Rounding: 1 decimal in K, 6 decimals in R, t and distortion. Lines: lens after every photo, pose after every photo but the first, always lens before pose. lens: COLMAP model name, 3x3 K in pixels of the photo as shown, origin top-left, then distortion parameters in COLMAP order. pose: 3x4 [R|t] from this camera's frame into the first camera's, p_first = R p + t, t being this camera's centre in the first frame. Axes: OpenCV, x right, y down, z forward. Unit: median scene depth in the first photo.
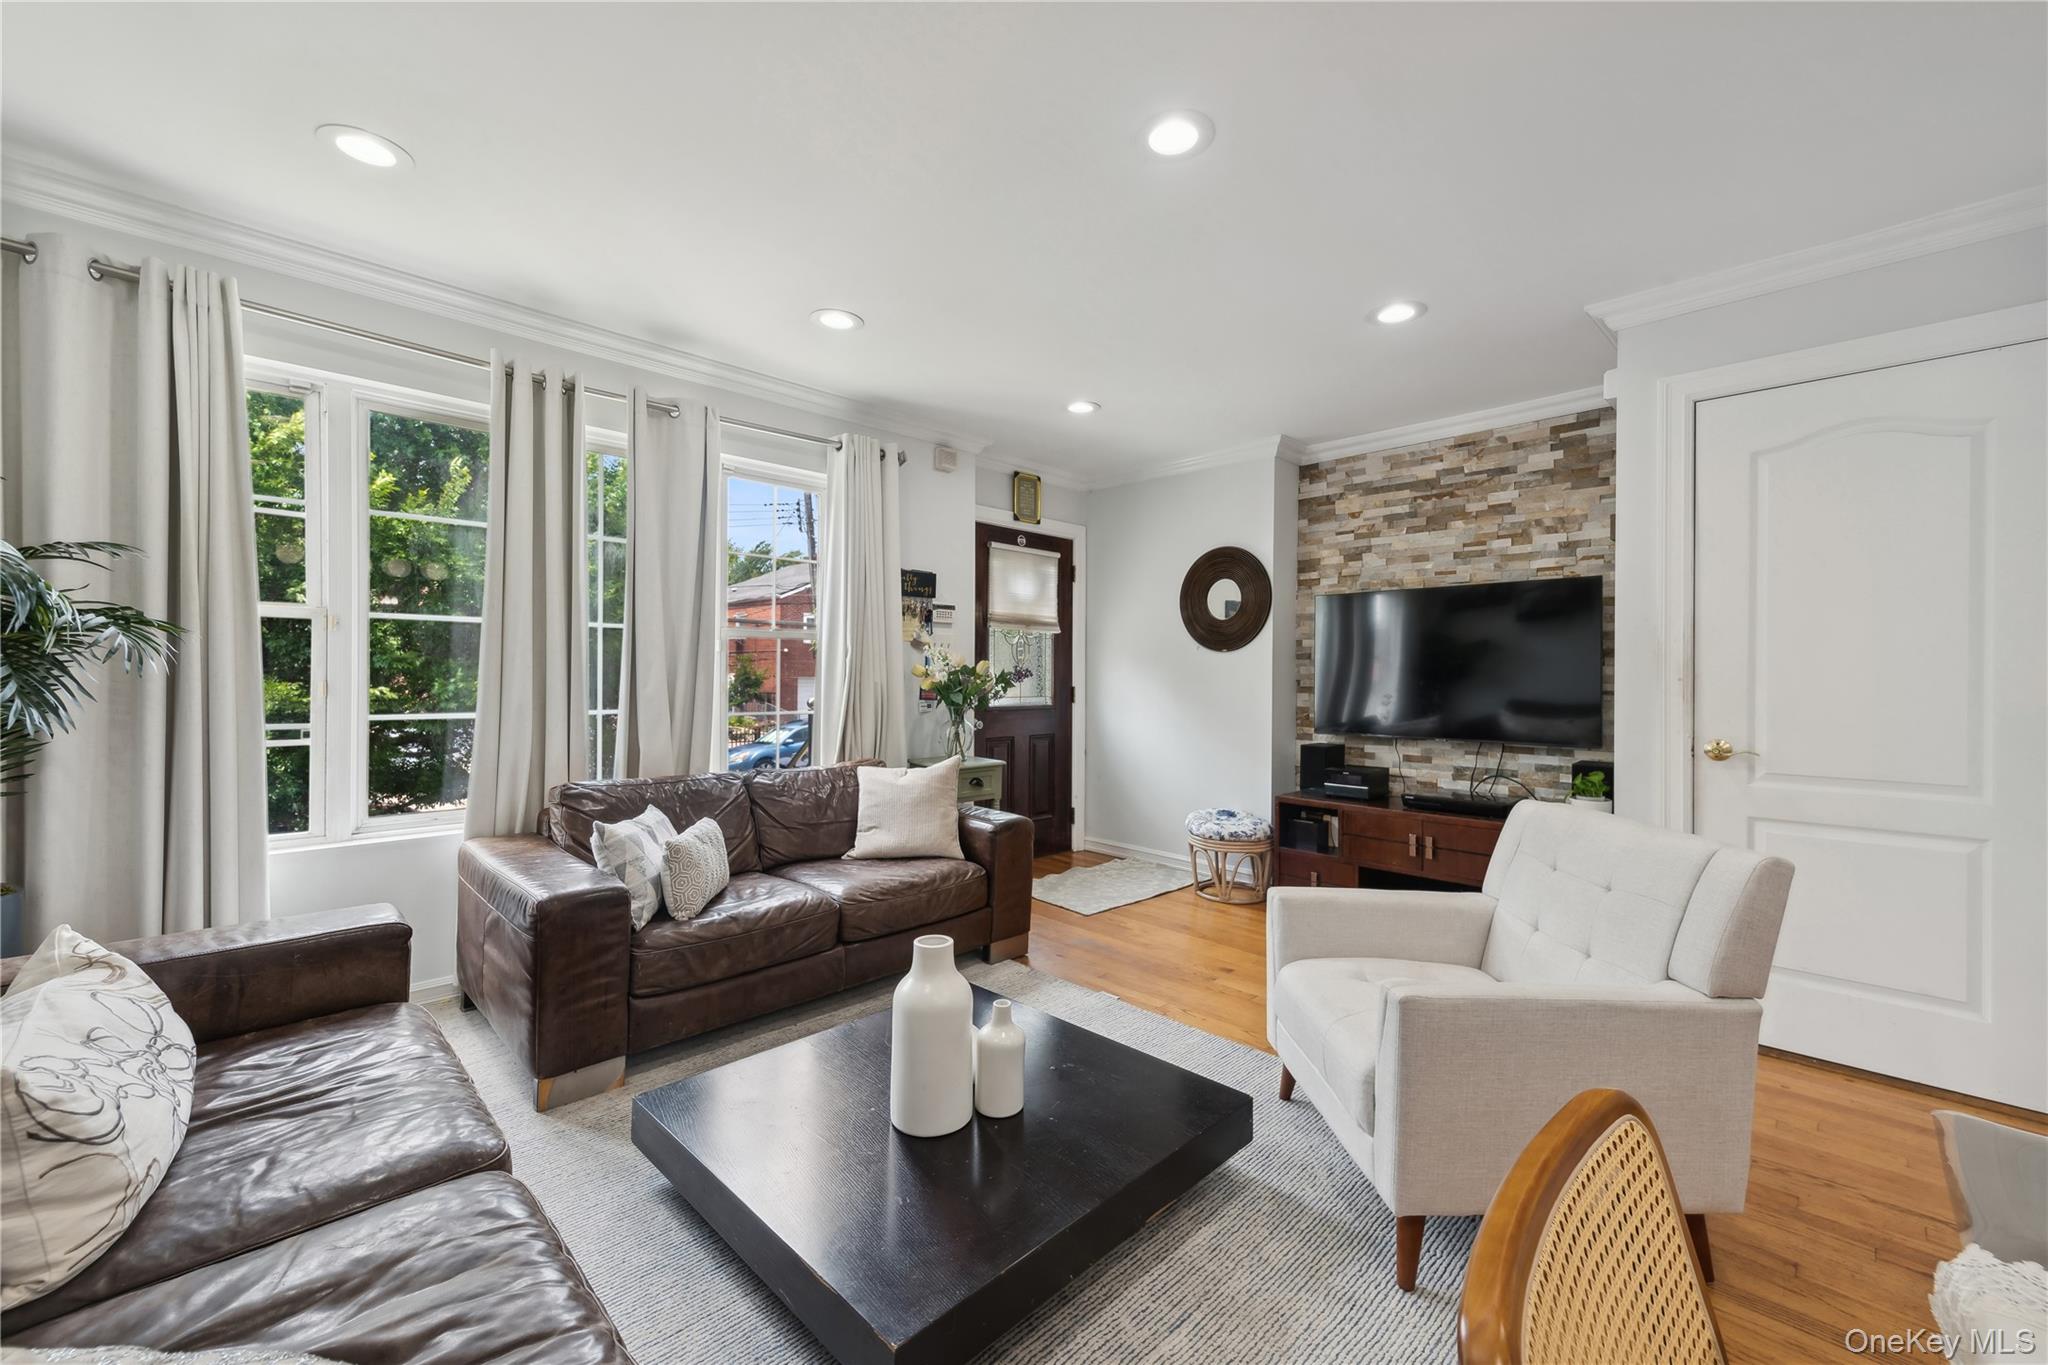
lens RADIAL K [[830.4, 0, 1041.1], [0, 830.4, 665.9], [0, 0, 1]] dist [0.011191, -0.000033]
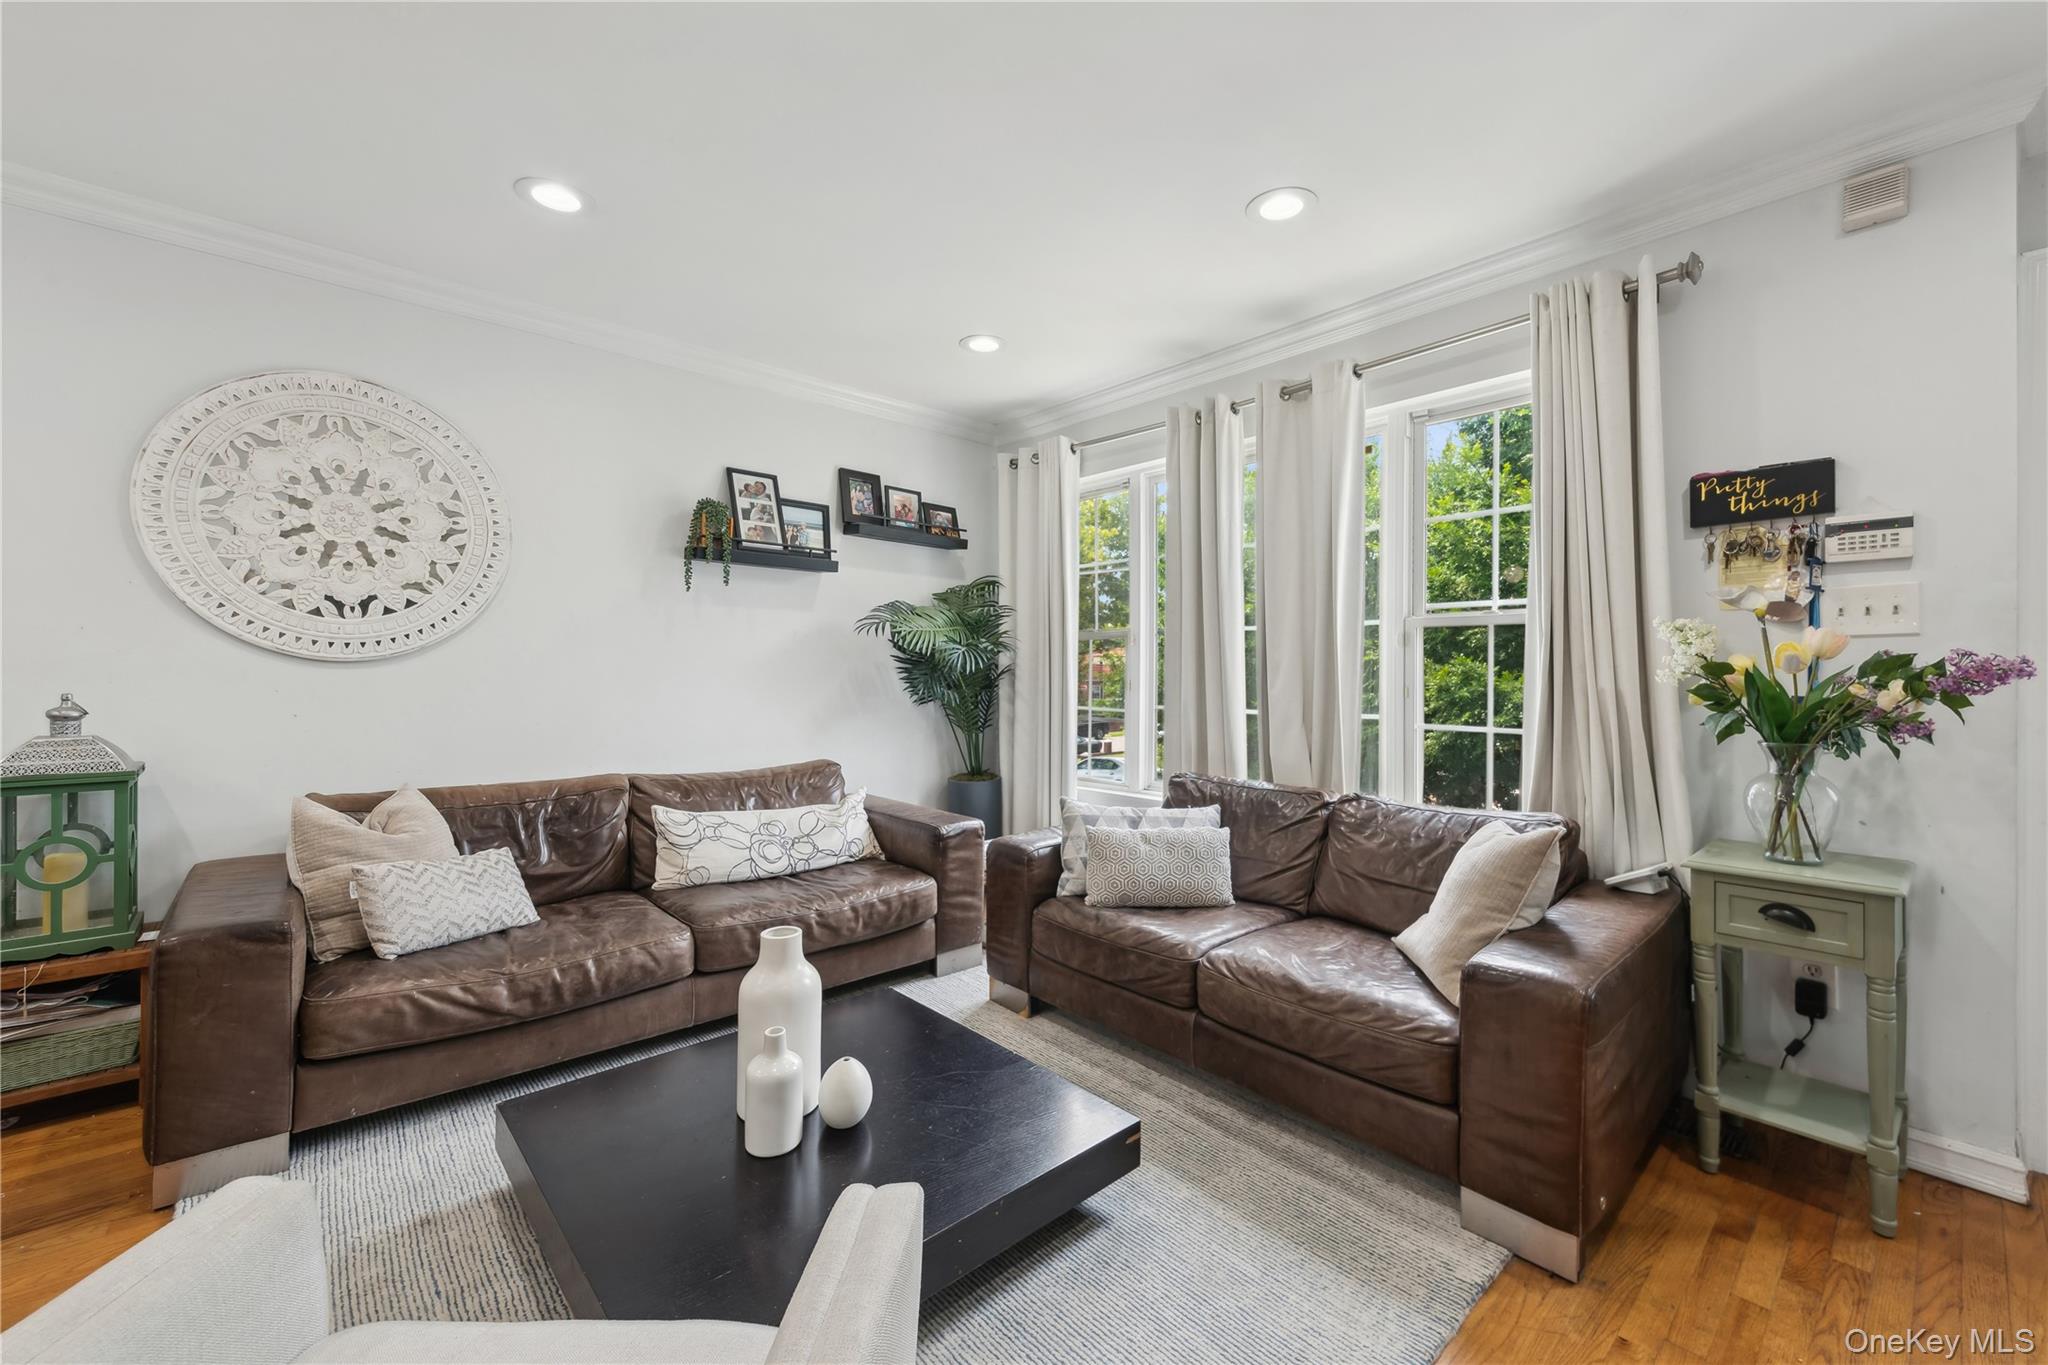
lens RADIAL K [[829.1, 0, 1042.7], [0, 829.1, 679.0], [0, 0, 1]] dist [0.001565, -0.000120]
pose [[-0.071312, -0.008380, -0.997419, 0.505805], [-0.002434, 0.999963, -0.008227, 0.023753], [0.997451, 0.001841, -0.071330, 0.817226]]
